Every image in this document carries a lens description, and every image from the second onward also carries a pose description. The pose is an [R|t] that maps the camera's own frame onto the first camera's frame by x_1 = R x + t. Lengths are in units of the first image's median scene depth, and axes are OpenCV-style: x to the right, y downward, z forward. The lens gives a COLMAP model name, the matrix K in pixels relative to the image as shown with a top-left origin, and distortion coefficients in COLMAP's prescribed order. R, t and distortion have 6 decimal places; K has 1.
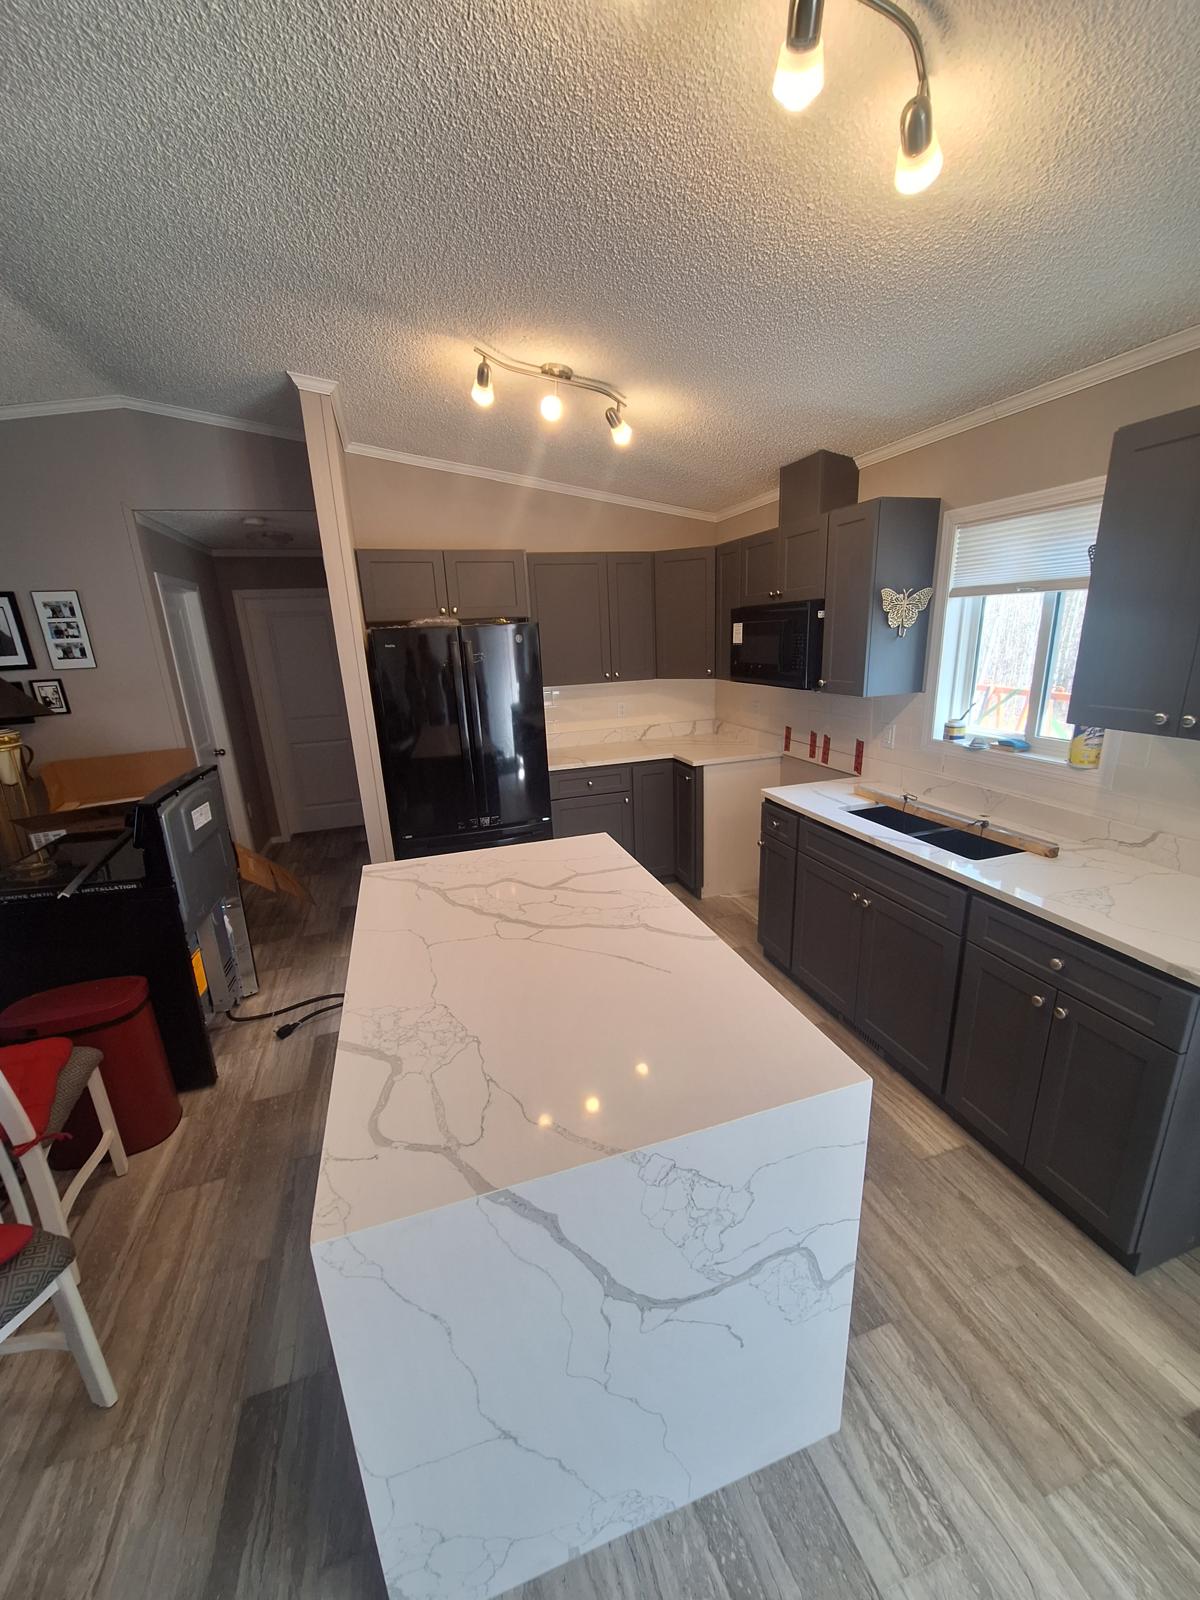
lens RADIAL K [[636.0, 0, 607.9], [0, 636.0, 820.8], [0, 0, 1]] dist [0.001613, 0.000944]
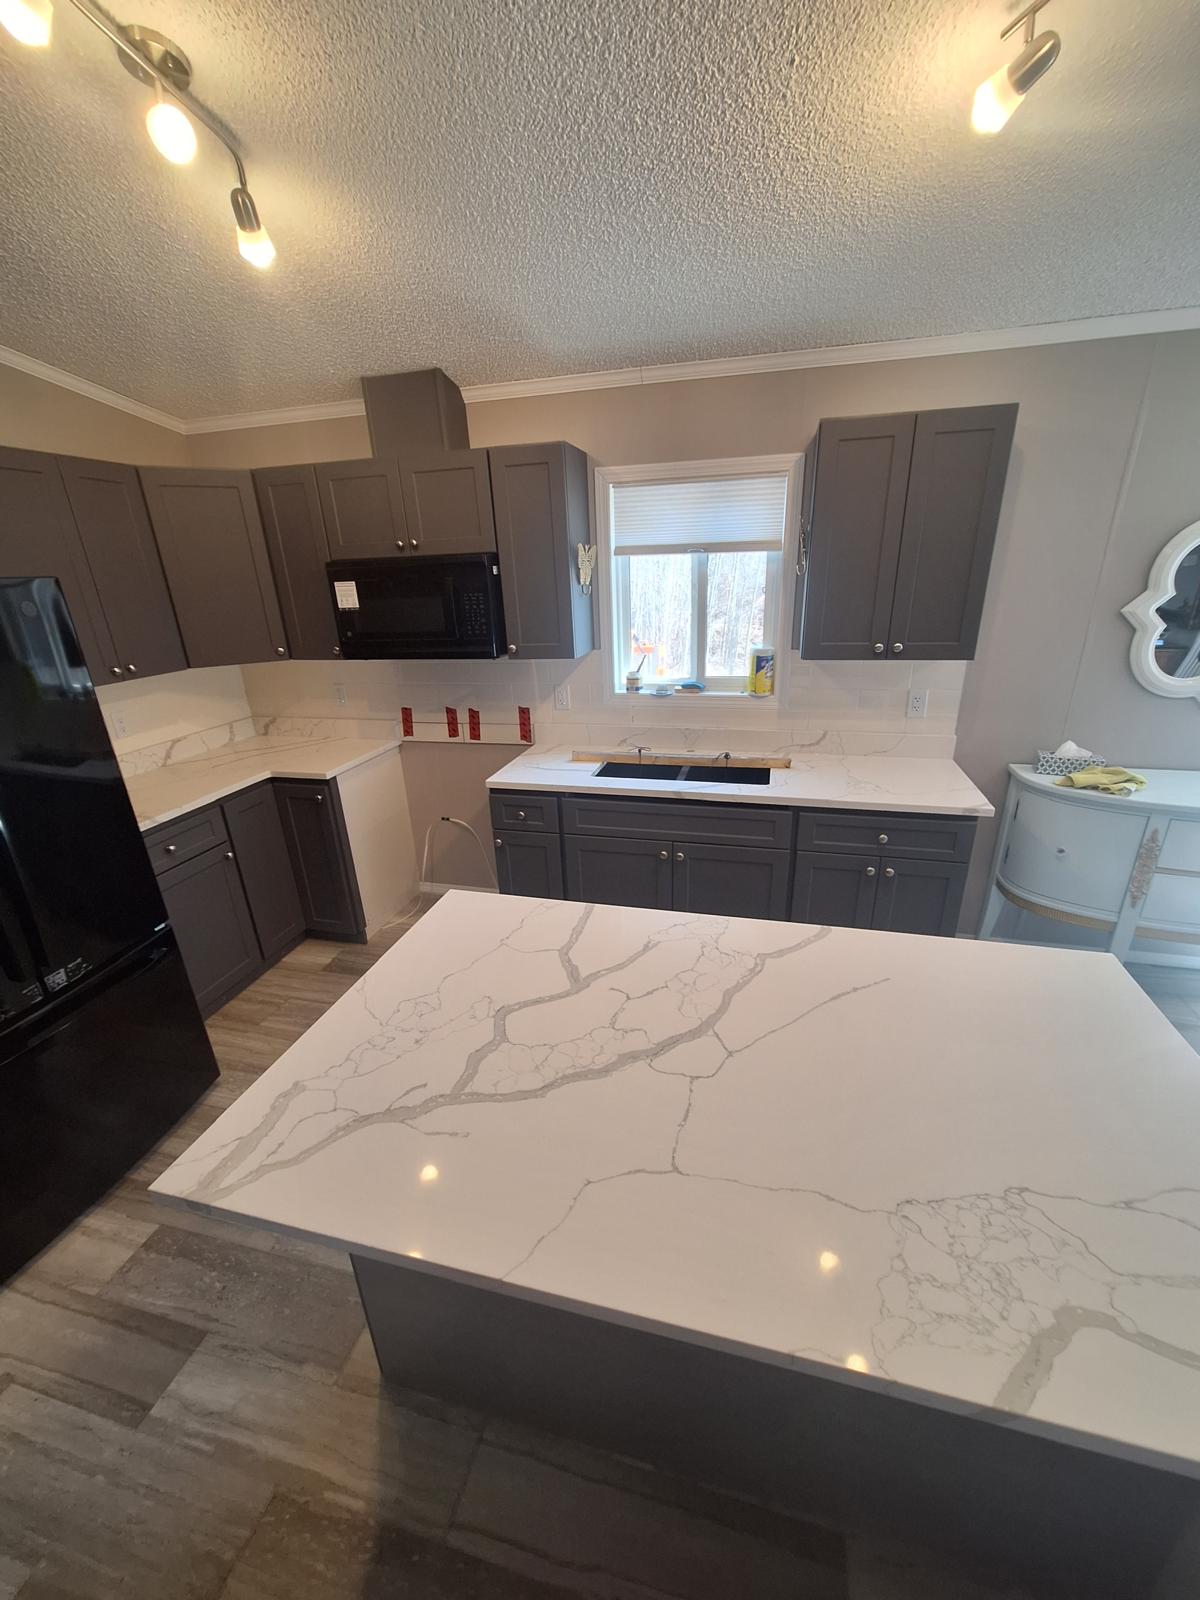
lens RADIAL K [[636.0, 0, 607.9], [0, 636.0, 820.8], [0, 0, 1]] dist [0.001613, 0.000944]
pose [[0.534175, -0.291685, 0.793459, -0.384199], [0.255906, 0.950345, 0.177076, -0.114724], [-0.805711, 0.108461, 0.582294, 0.410743]]
